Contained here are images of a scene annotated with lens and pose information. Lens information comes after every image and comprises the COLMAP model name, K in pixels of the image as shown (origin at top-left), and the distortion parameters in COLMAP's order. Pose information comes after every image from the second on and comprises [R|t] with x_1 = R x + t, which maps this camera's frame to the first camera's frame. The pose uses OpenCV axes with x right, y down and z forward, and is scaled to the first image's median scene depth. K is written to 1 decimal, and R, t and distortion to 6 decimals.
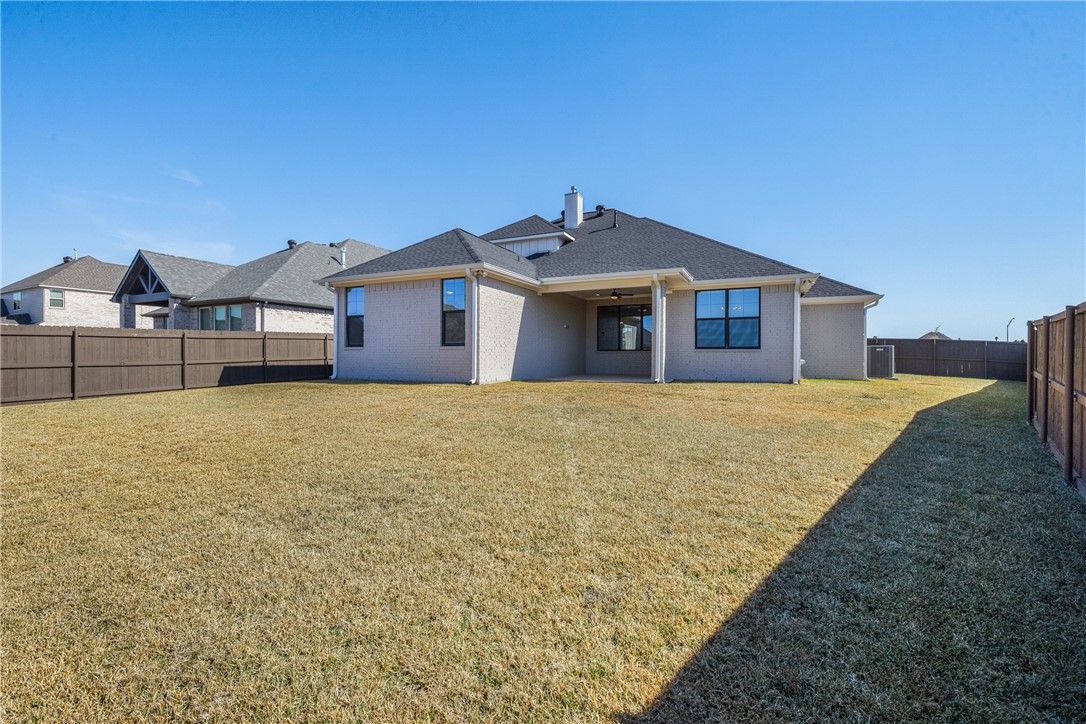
lens RADIAL K [[452.6, 0, 543.0], [0, 452.6, 362.0], [0, 0, 1]] dist [-0.000103, 0.000340]
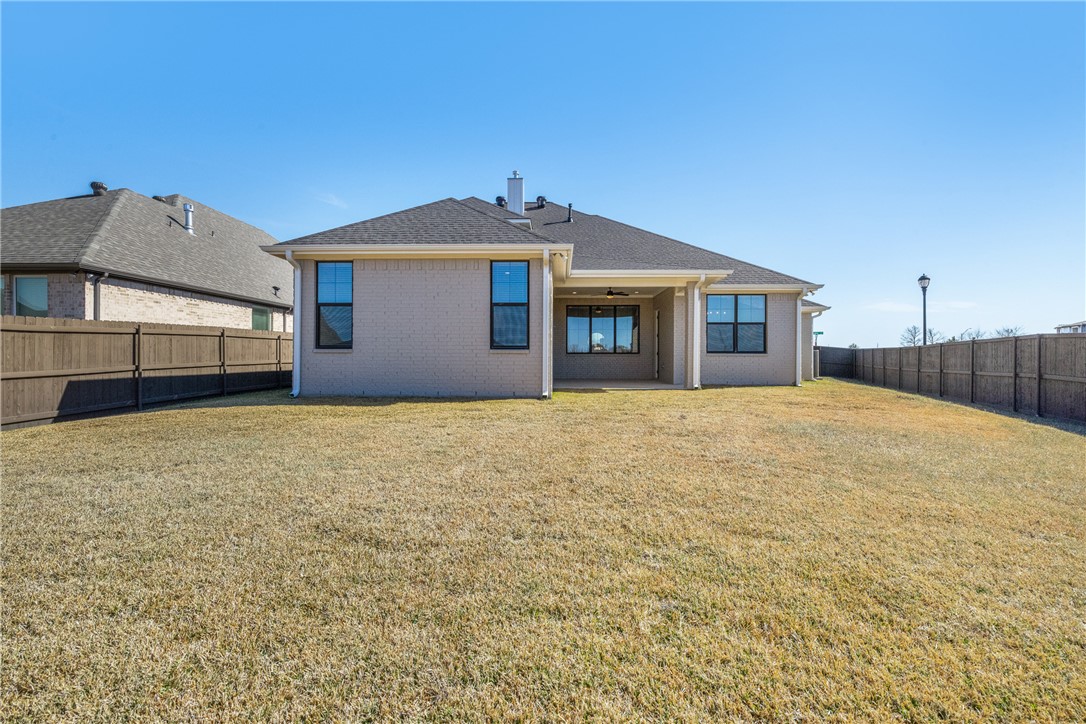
lens RADIAL K [[452.6, 0, 543.0], [0, 452.6, 362.0], [0, 0, 1]] dist [-0.000103, 0.000340]
pose [[0.914599, -0.005176, 0.404330, -0.373993], [0.005143, 0.999986, 0.001168, -0.011740], [-0.404330, 0.001011, 0.914612, 0.227870]]
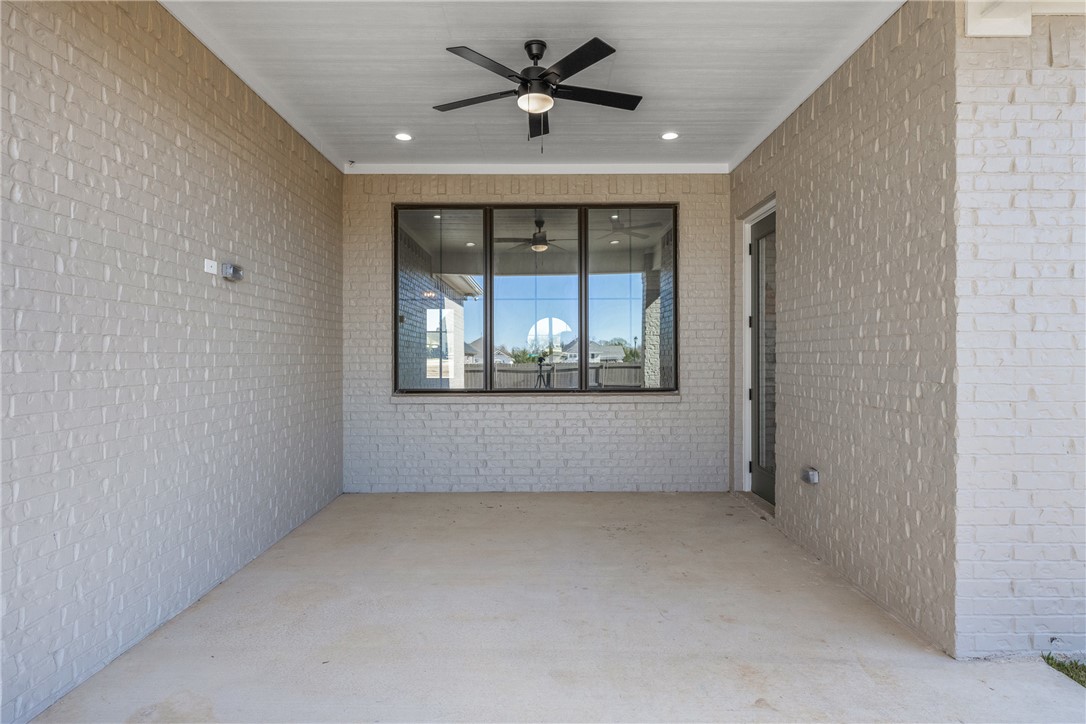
lens RADIAL K [[581.3, 0, 543.0], [0, 581.3, 362.0], [0, 0, 1]] dist [-0.001993, 0.000114]
pose [[0.898955, -0.009261, 0.437943, 0.072800], [0.009126, 0.999955, 0.002413, -0.052367], [-0.437946, 0.001827, 0.899000, 0.882076]]
